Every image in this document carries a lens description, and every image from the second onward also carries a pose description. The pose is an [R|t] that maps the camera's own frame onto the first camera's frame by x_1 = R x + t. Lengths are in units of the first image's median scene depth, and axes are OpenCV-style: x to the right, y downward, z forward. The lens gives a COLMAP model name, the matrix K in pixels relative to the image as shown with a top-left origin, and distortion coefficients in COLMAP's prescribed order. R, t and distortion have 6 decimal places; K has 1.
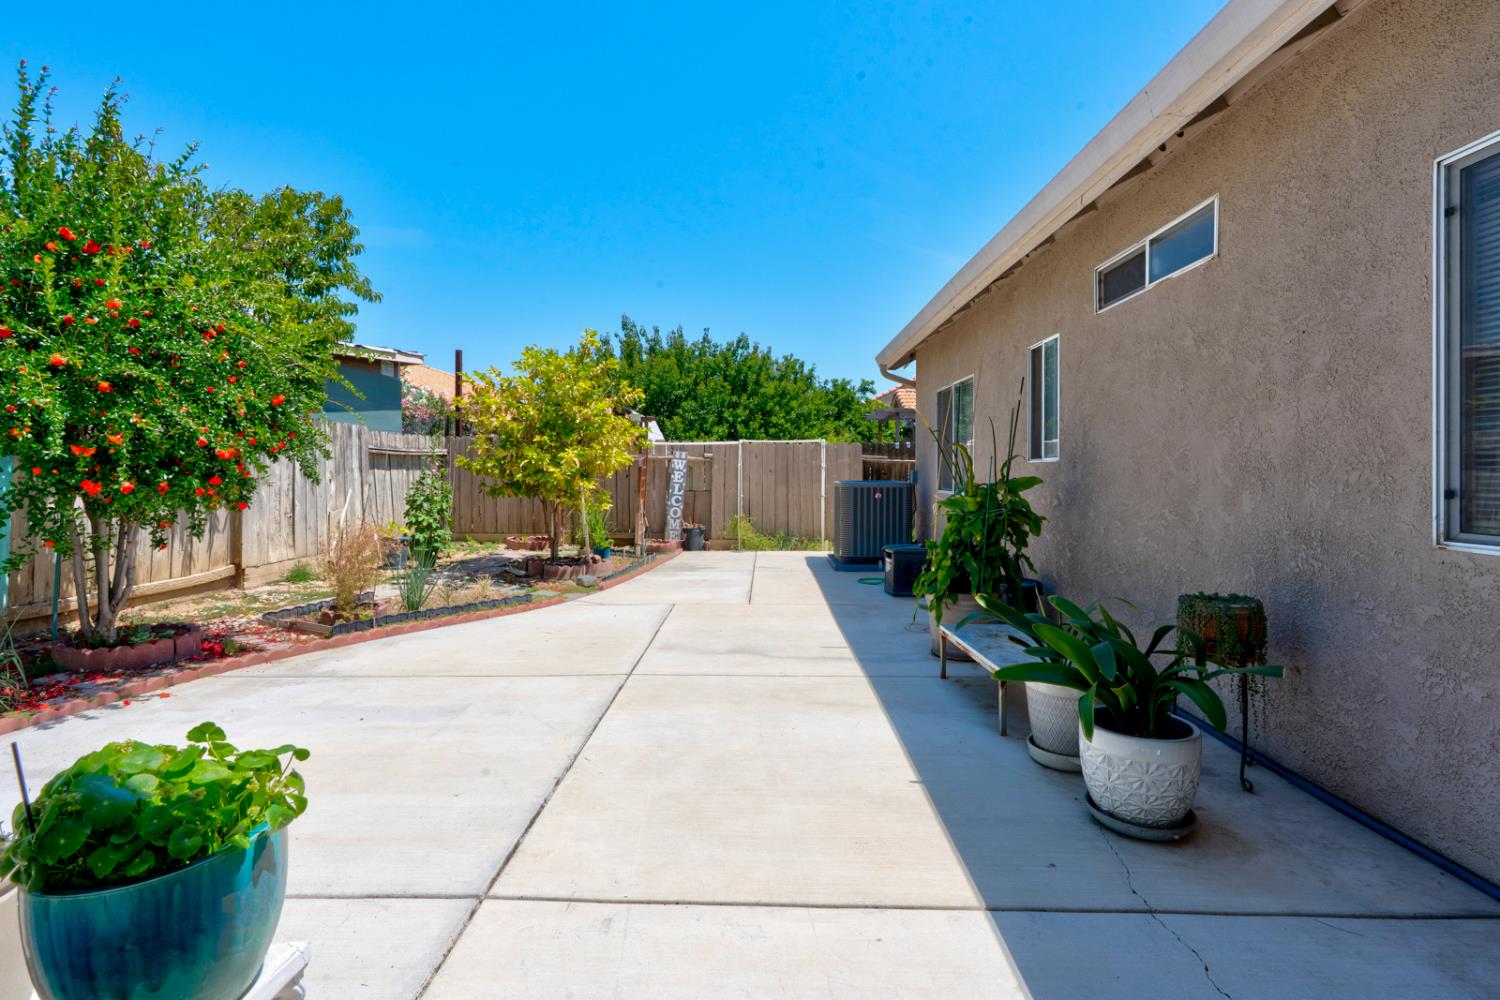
lens RADIAL K [[697.6, 0, 742.6], [0, 697.6, 471.3], [0, 0, 1]] dist [-0.007114, 0.003802]
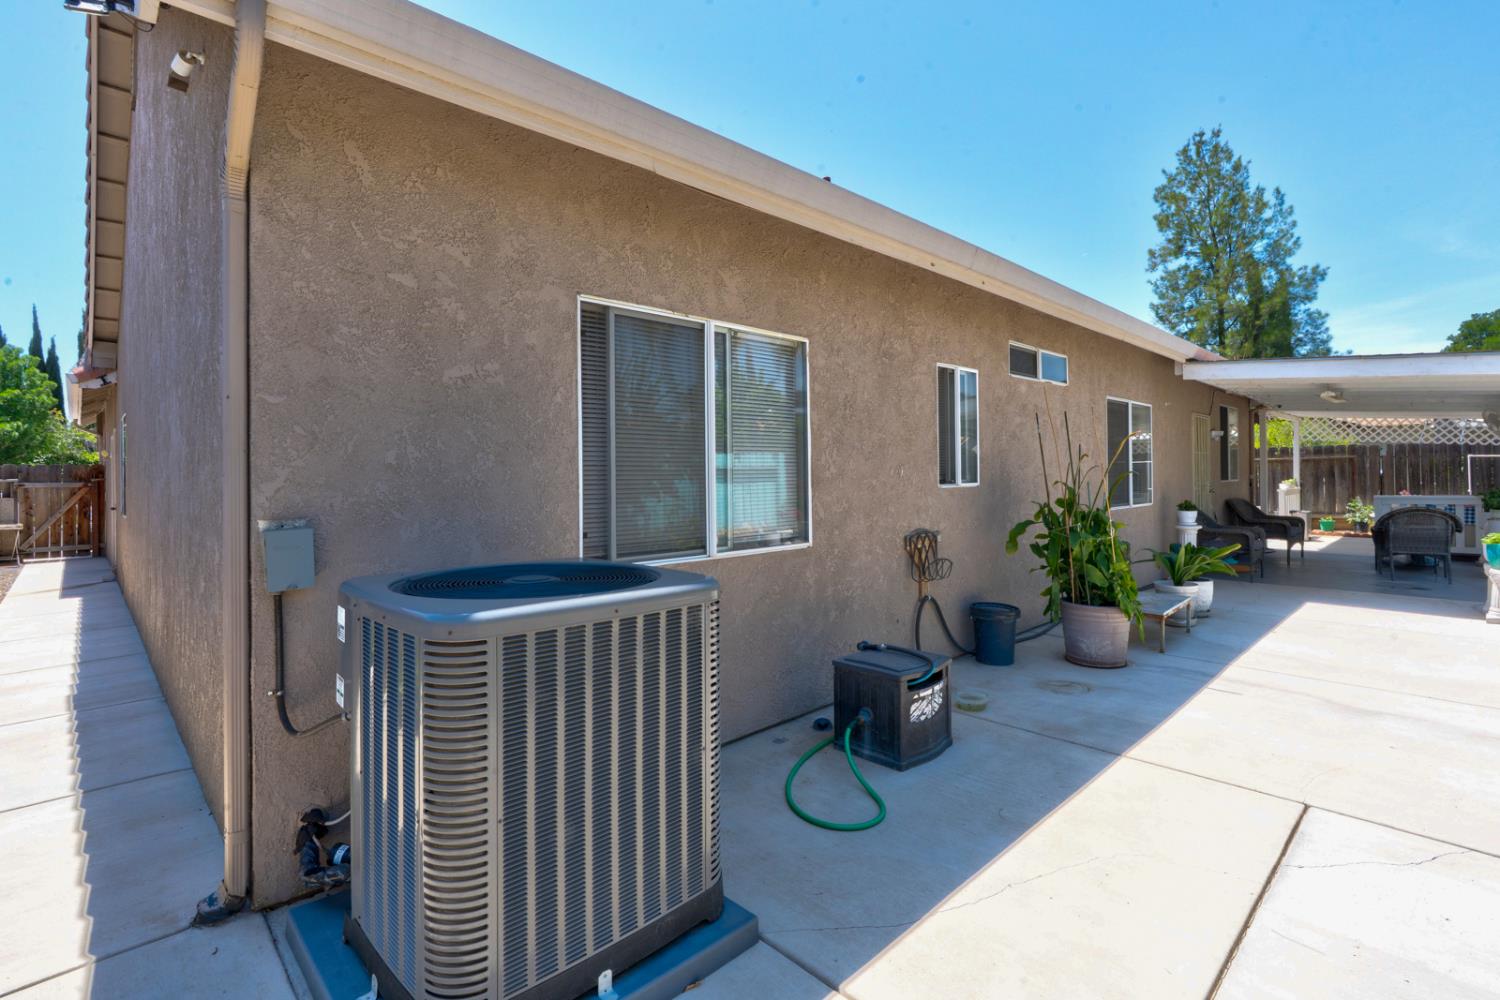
lens RADIAL K [[697.6, 0, 757.4], [0, 697.6, 471.8], [0, 0, 1]] dist [-0.007114, 0.003802]
pose [[-0.711897, 0.001237, 0.702283, -0.109000], [0.004036, 0.999989, 0.002329, -0.059373], [-0.702273, 0.004492, -0.711894, 2.957646]]
